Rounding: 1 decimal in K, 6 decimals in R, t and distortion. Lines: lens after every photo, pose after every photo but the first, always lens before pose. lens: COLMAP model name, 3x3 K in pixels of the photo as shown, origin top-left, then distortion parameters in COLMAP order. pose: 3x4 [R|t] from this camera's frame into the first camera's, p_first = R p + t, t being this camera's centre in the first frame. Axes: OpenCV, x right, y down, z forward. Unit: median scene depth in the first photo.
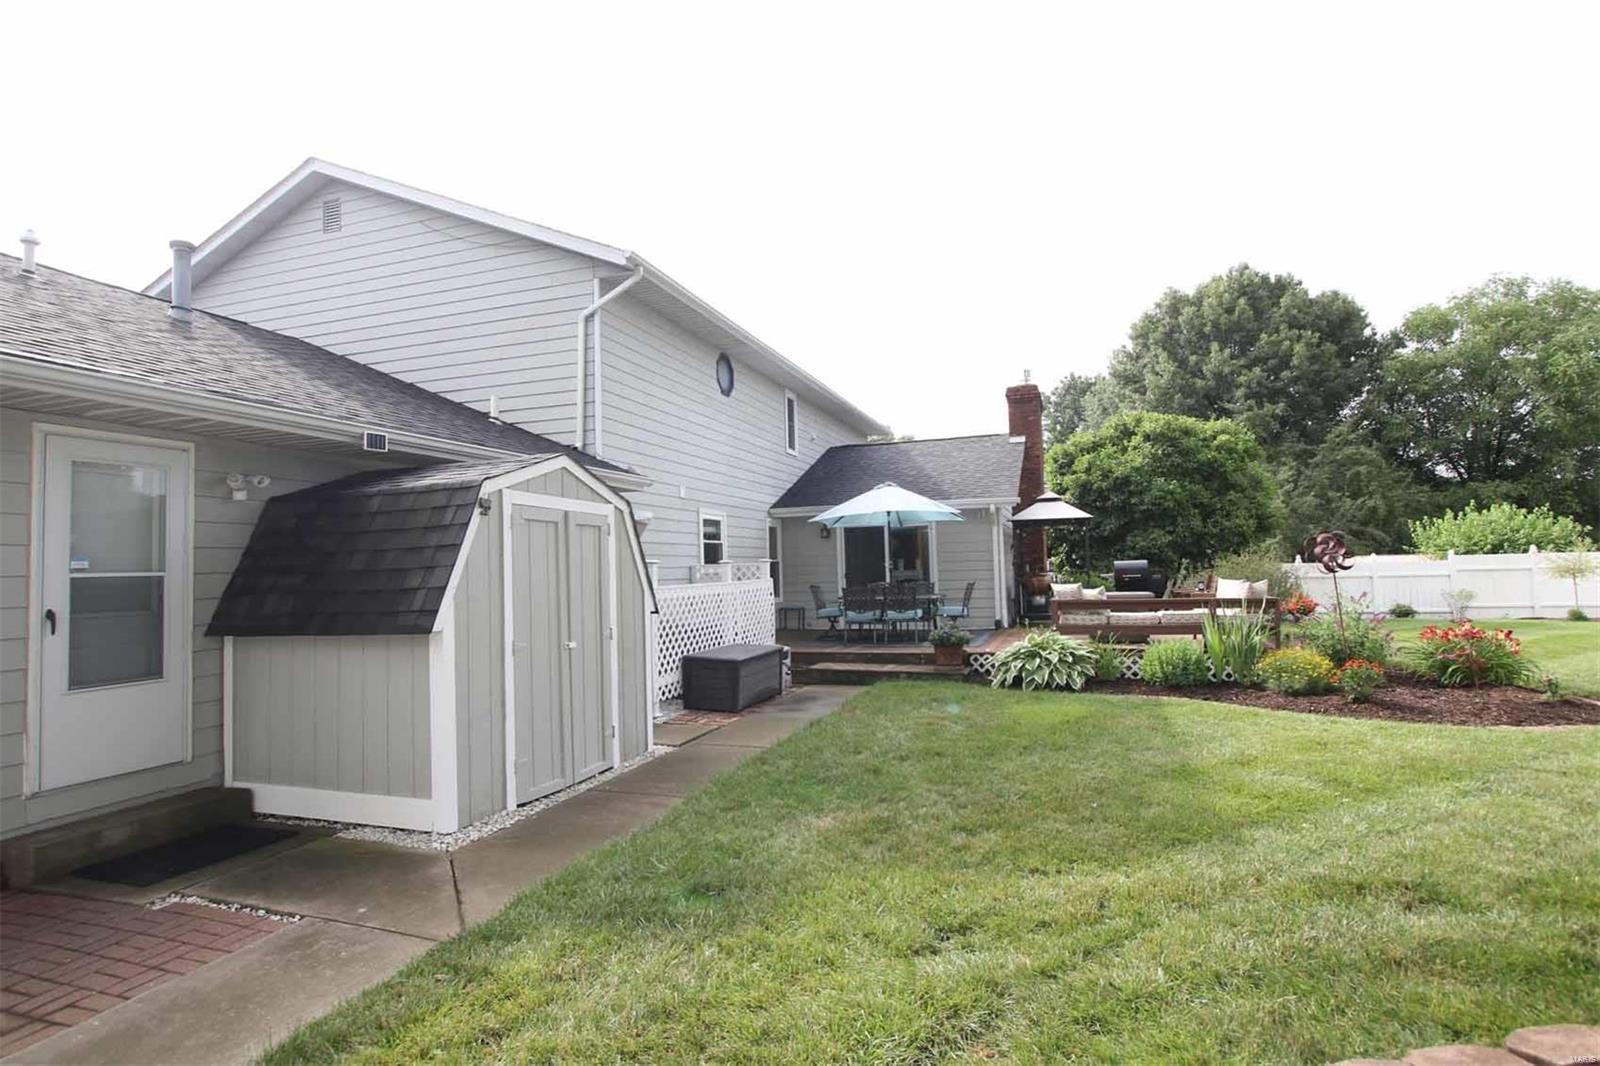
lens RADIAL K [[836.9, 0, 763.1], [0, 836.9, 527.5], [0, 0, 1]] dist [0.001067, -0.000014]
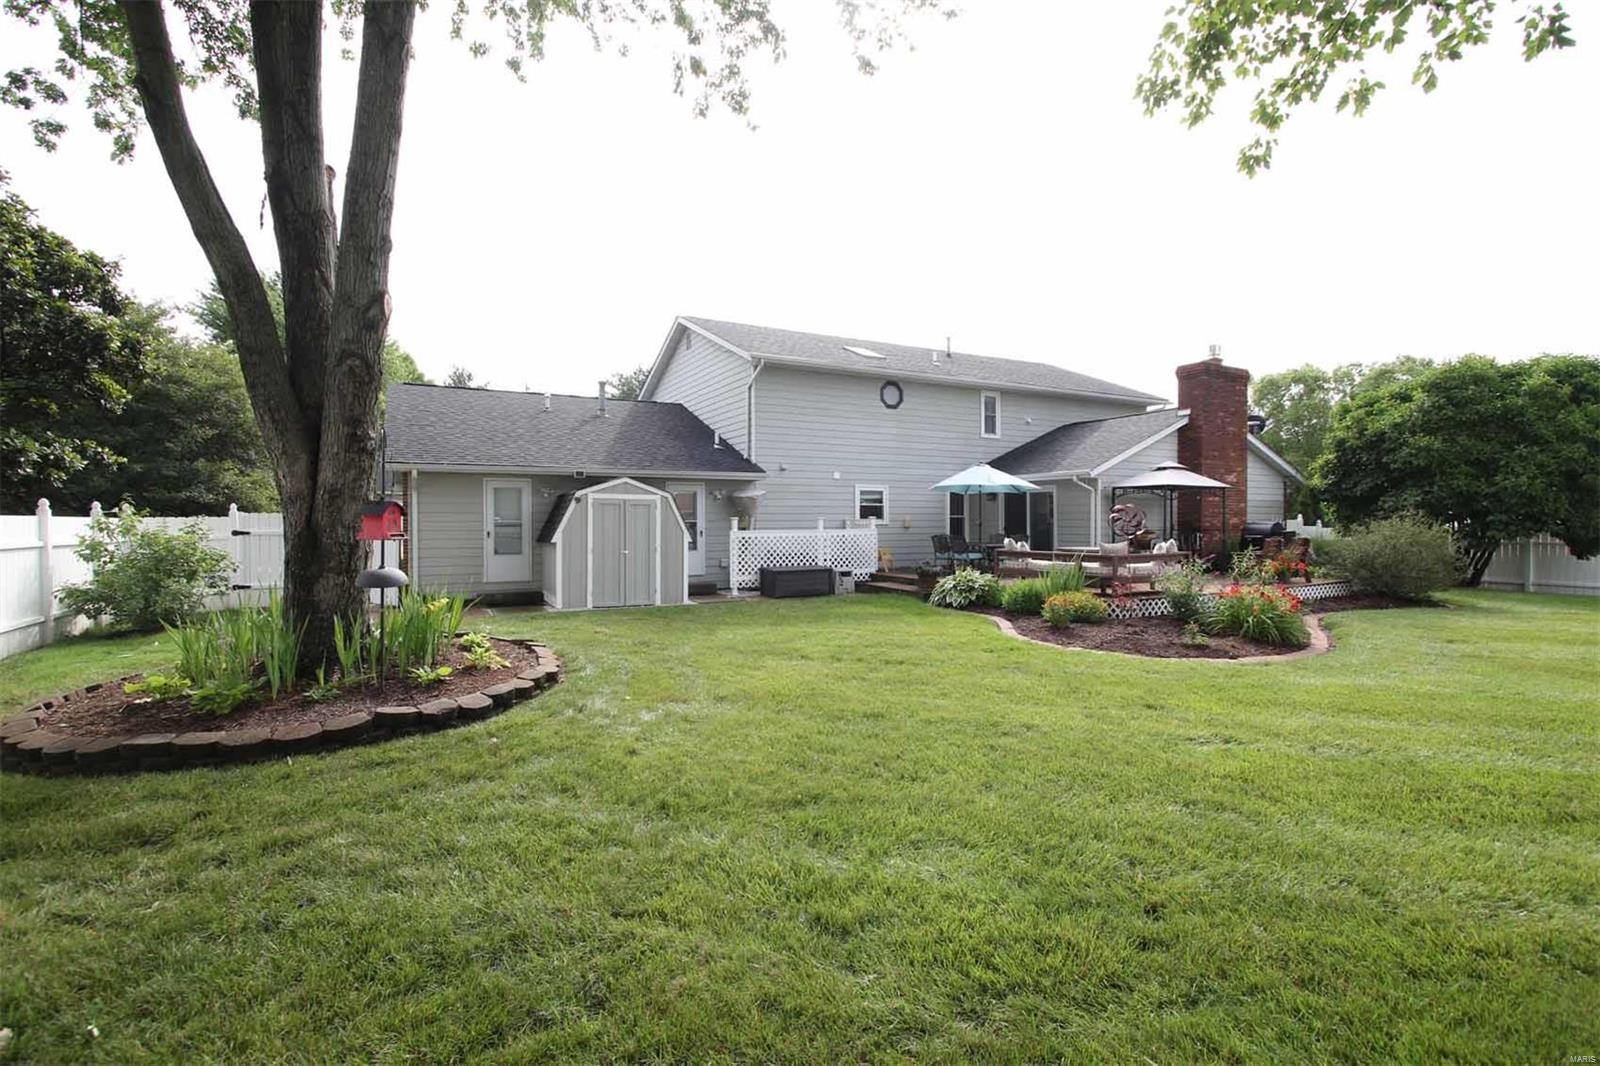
lens RADIAL K [[698.6, 0, 758.4], [0, 698.6, 537.8], [0, 0, 1]] dist [-0.001248, -0.000307]
pose [[0.722715, 0.040969, -0.689930, 0.542746], [0.019769, 0.996608, 0.079888, -0.023139], [0.690863, -0.071376, 0.719454, -0.087964]]
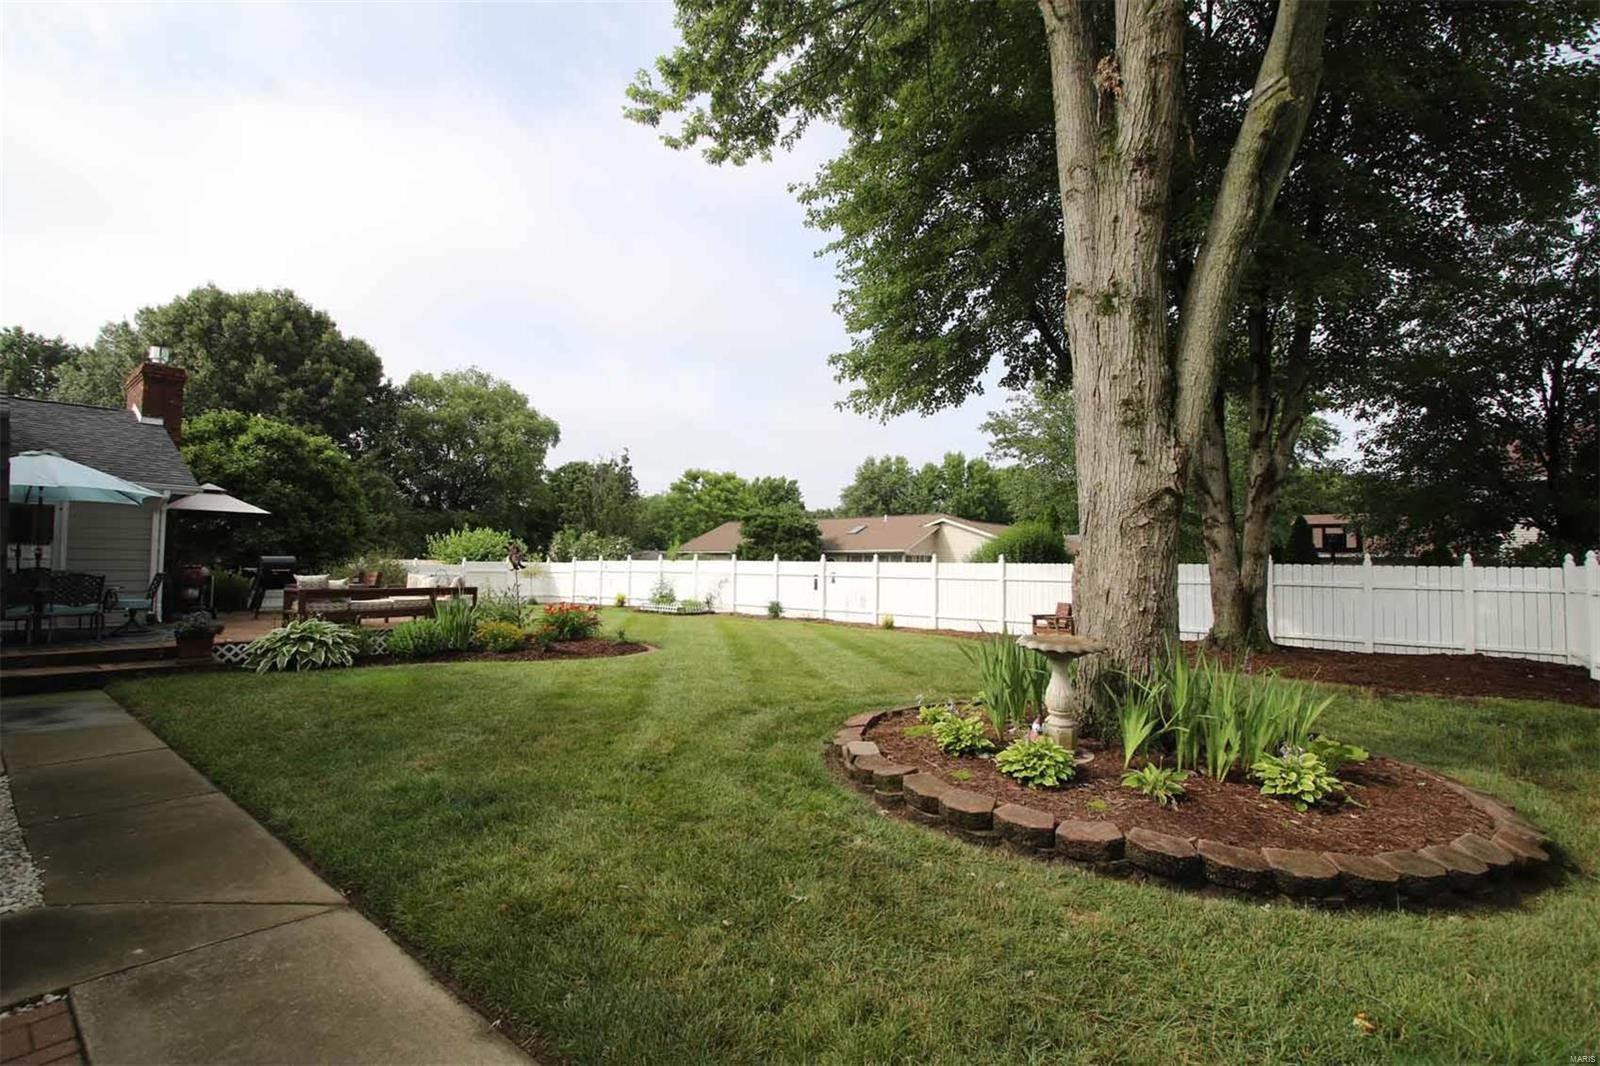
lens RADIAL K [[752.0, 0, 800.0], [0, 752.0, 533.0], [0, 0, 1]] dist [-0.004604, -0.000671]
pose [[0.342343, 0.067783, 0.937127, -0.216507], [-0.065986, 0.996666, -0.047984, 0.010777], [-0.937255, -0.045410, 0.345674, 0.037577]]
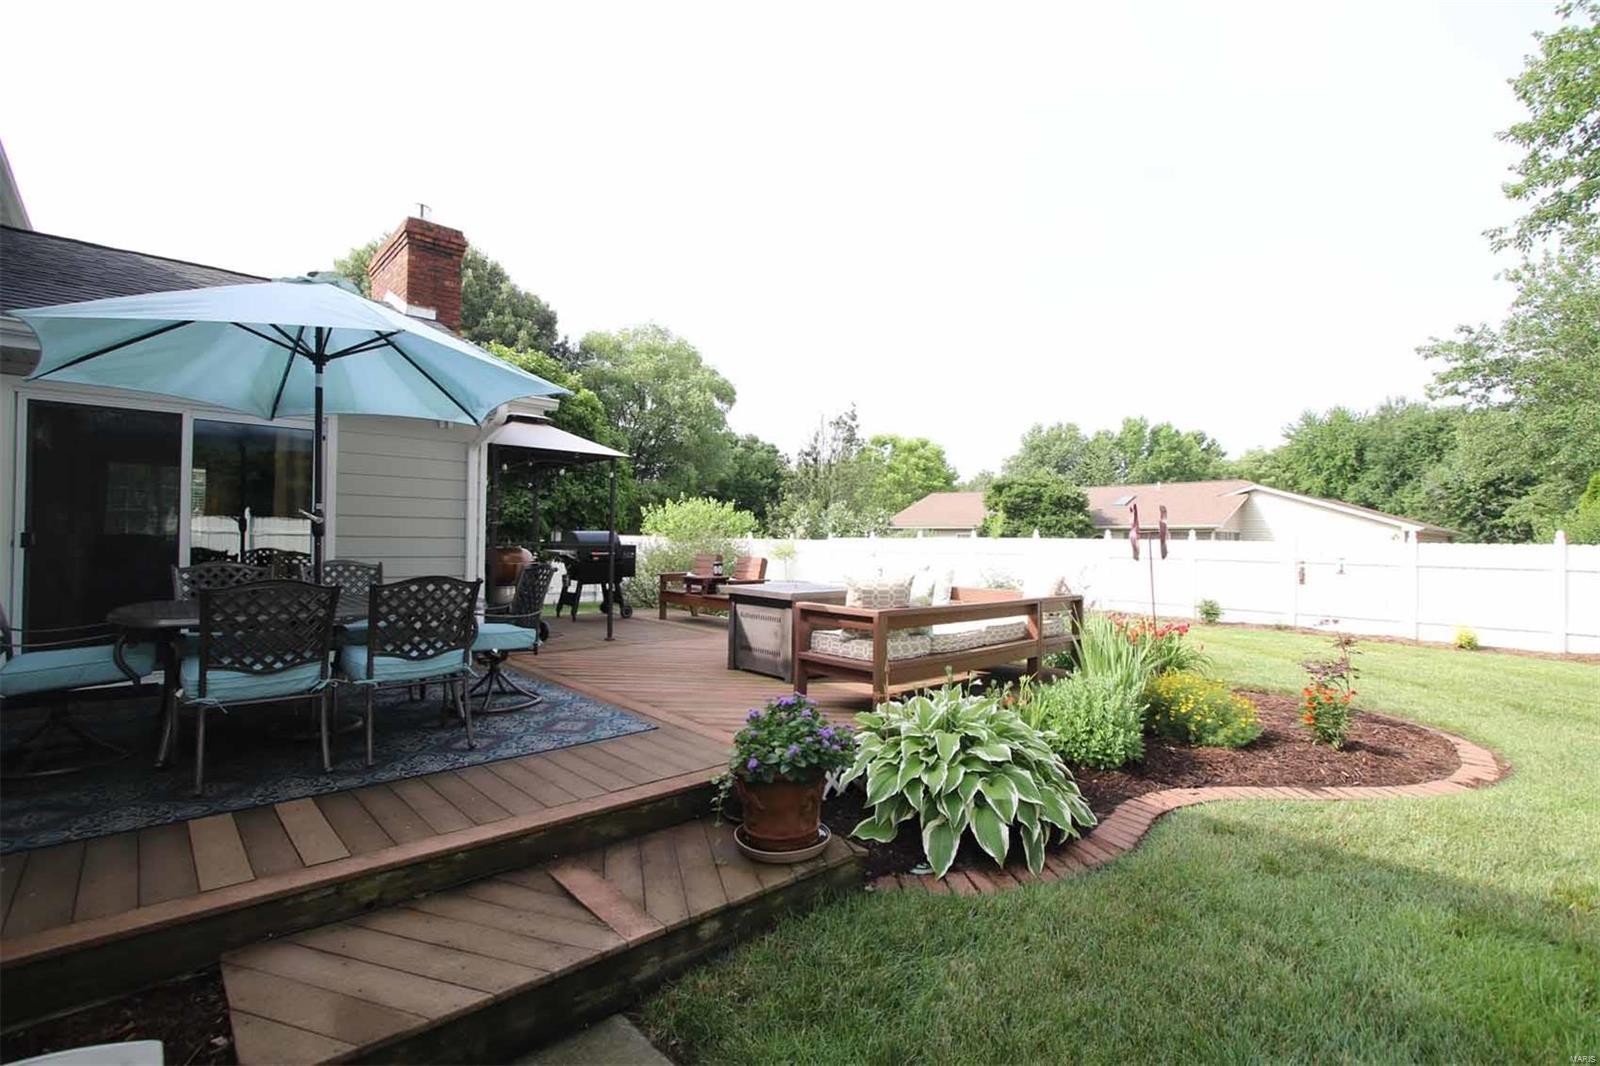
lens RADIAL K [[733.2, 0, 789.2], [0, 733.2, 525.9], [0, 0, 1]] dist [-0.002400, -0.000057]
pose [[0.455792, 0.047673, 0.888809, -0.020006], [-0.070770, 0.997344, -0.017203, 0.031372], [-0.887268, -0.055060, 0.457956, 0.535489]]
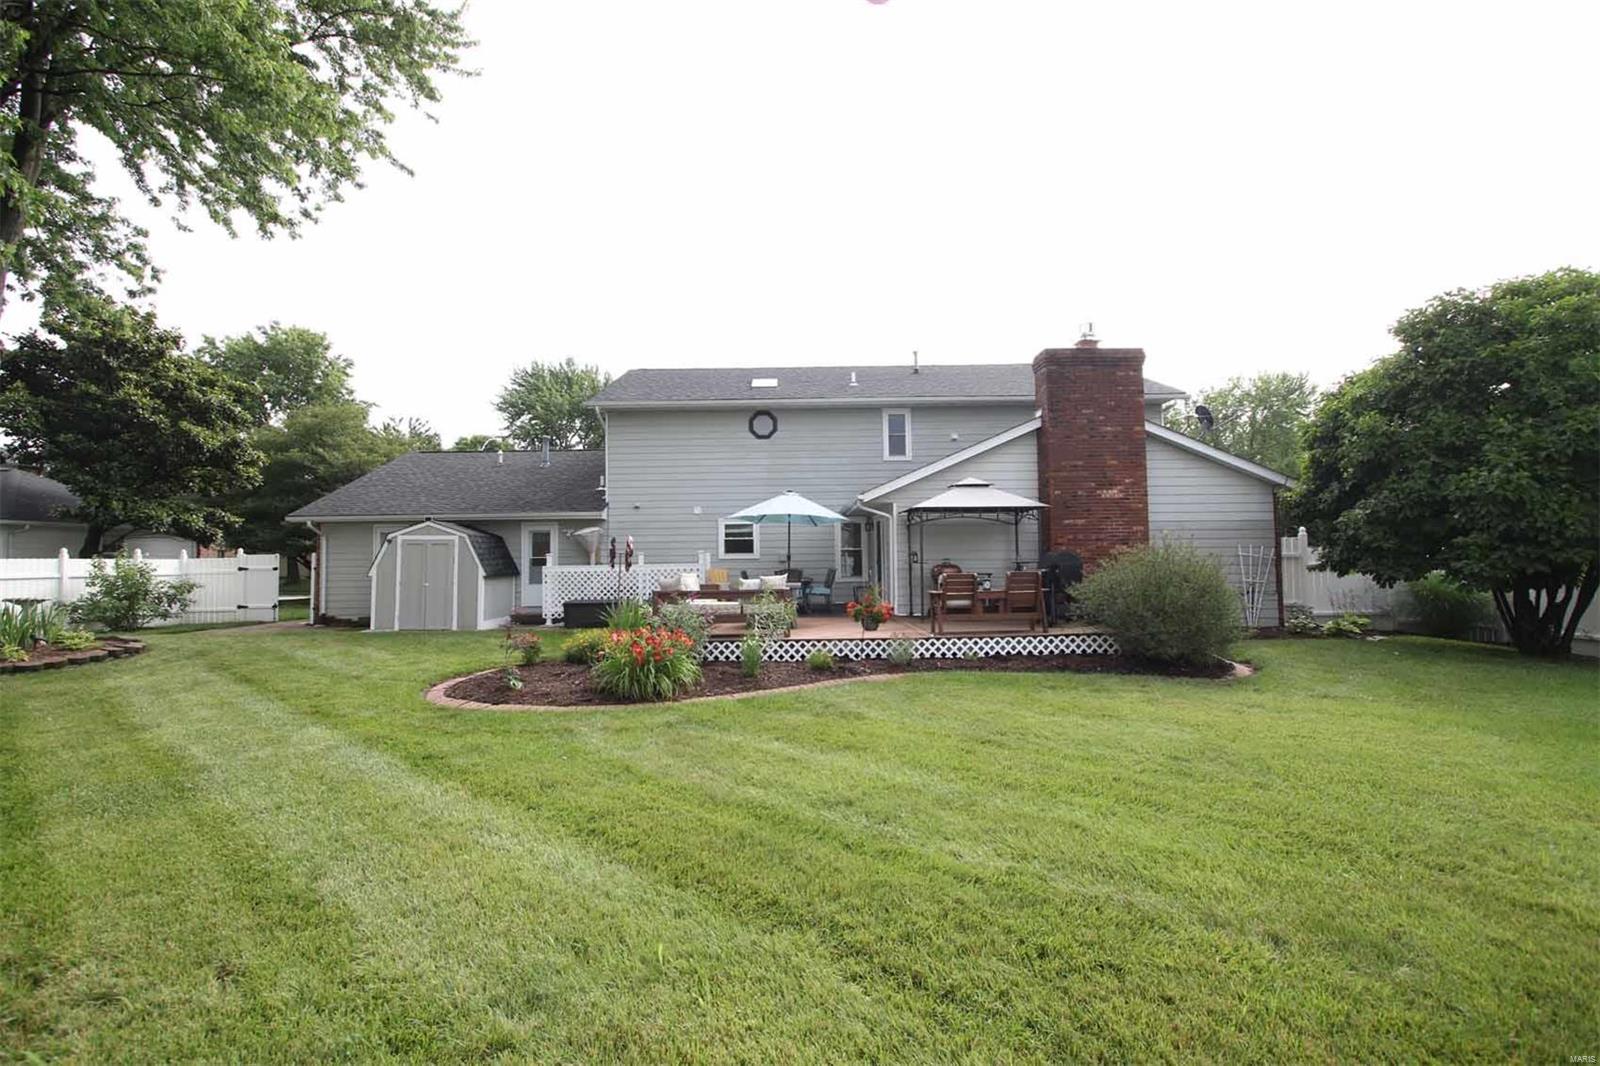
lens RADIAL K [[698.6, 0, 758.4], [0, 698.6, 537.8], [0, 0, 1]] dist [-0.001248, -0.000307]
pose [[0.336384, -0.008577, -0.941686, 0.901679], [0.052498, 0.998574, 0.009658, 0.004098], [0.940261, -0.052685, 0.336354, 0.457496]]
